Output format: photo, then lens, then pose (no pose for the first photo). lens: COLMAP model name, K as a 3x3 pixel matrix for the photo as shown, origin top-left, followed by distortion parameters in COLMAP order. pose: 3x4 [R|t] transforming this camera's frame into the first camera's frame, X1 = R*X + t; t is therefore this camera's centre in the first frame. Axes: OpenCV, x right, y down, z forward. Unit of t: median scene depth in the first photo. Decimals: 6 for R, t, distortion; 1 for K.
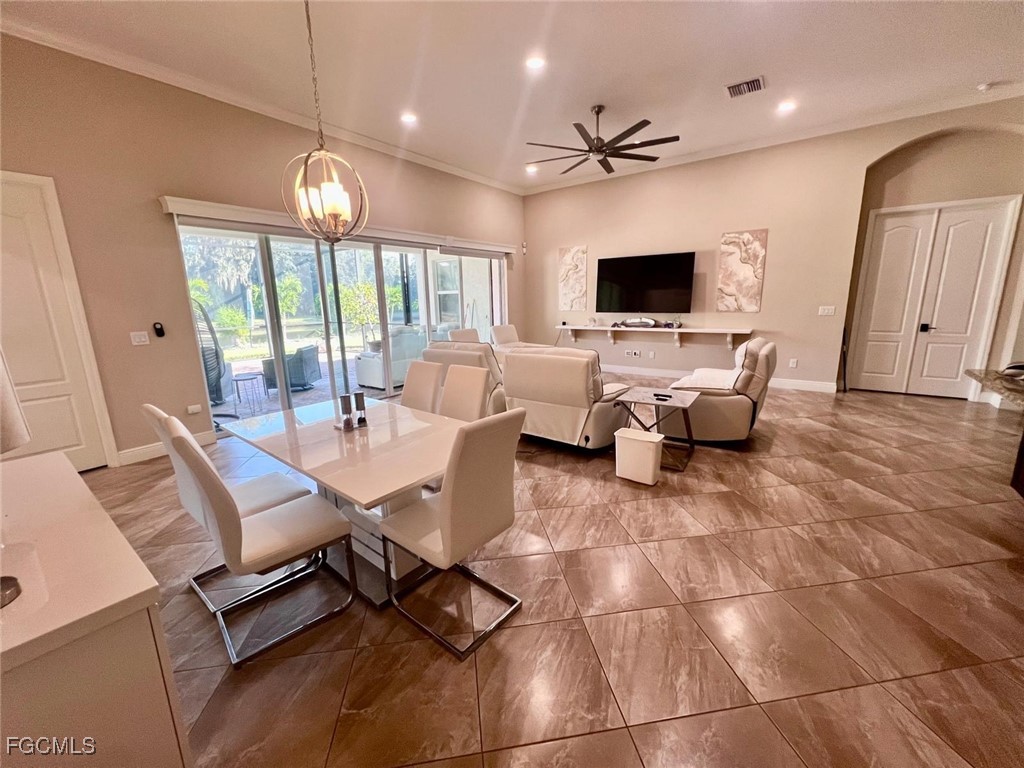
lens RADIAL K [[406.7, 0, 506.7], [0, 406.7, 385.8], [0, 0, 1]] dist [-0.003969, -0.000039]
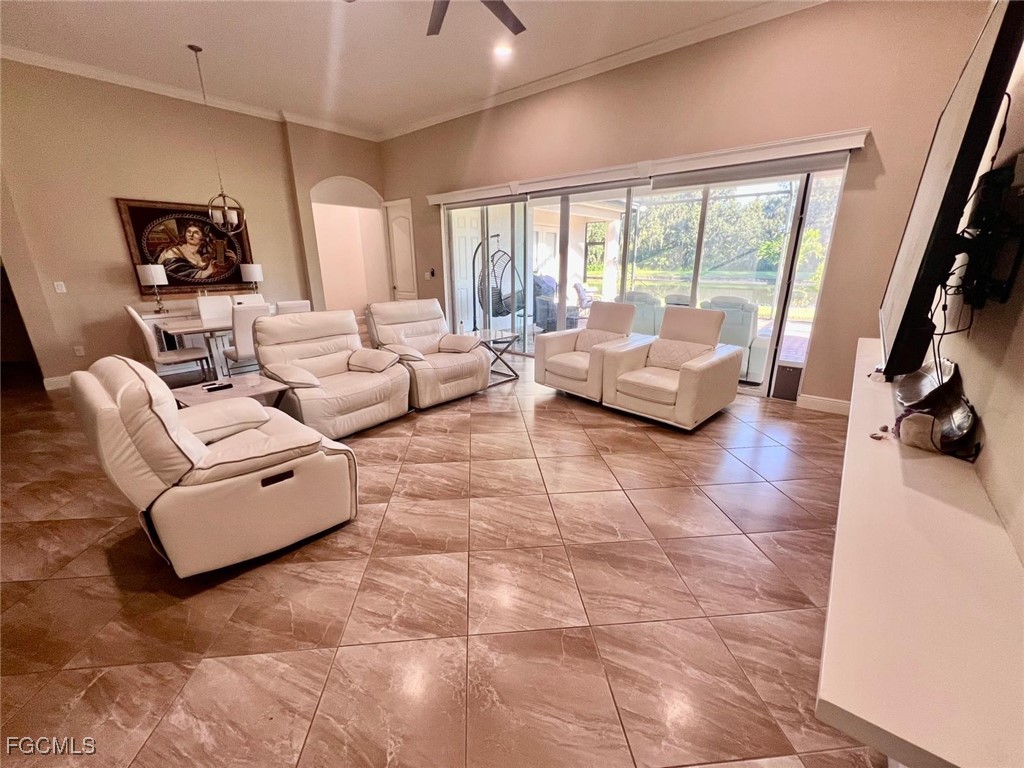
lens RADIAL K [[406.7, 0, 511.4], [0, 406.7, 383.8], [0, 0, 1]] dist [-0.003969, -0.000039]
pose [[-0.042564, 0.314519, -0.948296, 0.687544], [-0.204778, 0.926259, 0.316402, -0.220004], [0.977882, 0.207658, 0.024981, 0.946708]]
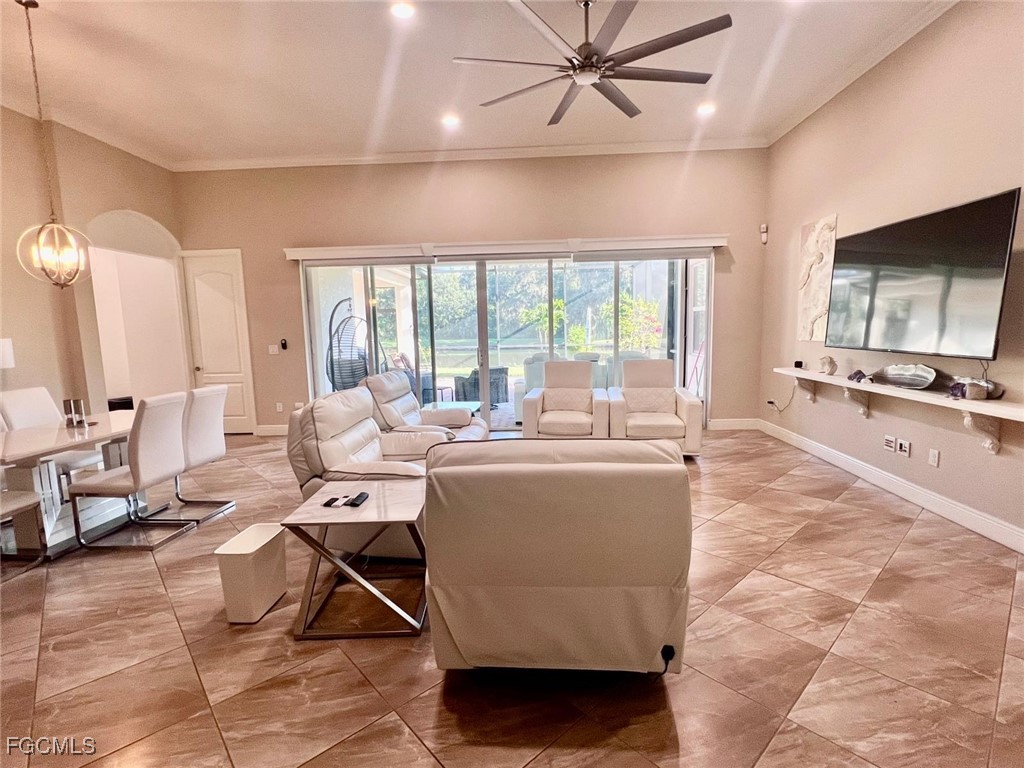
lens RADIAL K [[483.0, 0, 508.7], [0, 483.0, 384.3], [0, 0, 1]] dist [-0.003063, -0.001058]
pose [[0.562793, 0.109760, -0.819278, 0.625664], [-0.164922, 0.986127, 0.018822, -0.108418], [0.809978, 0.124524, 0.573088, 0.468204]]
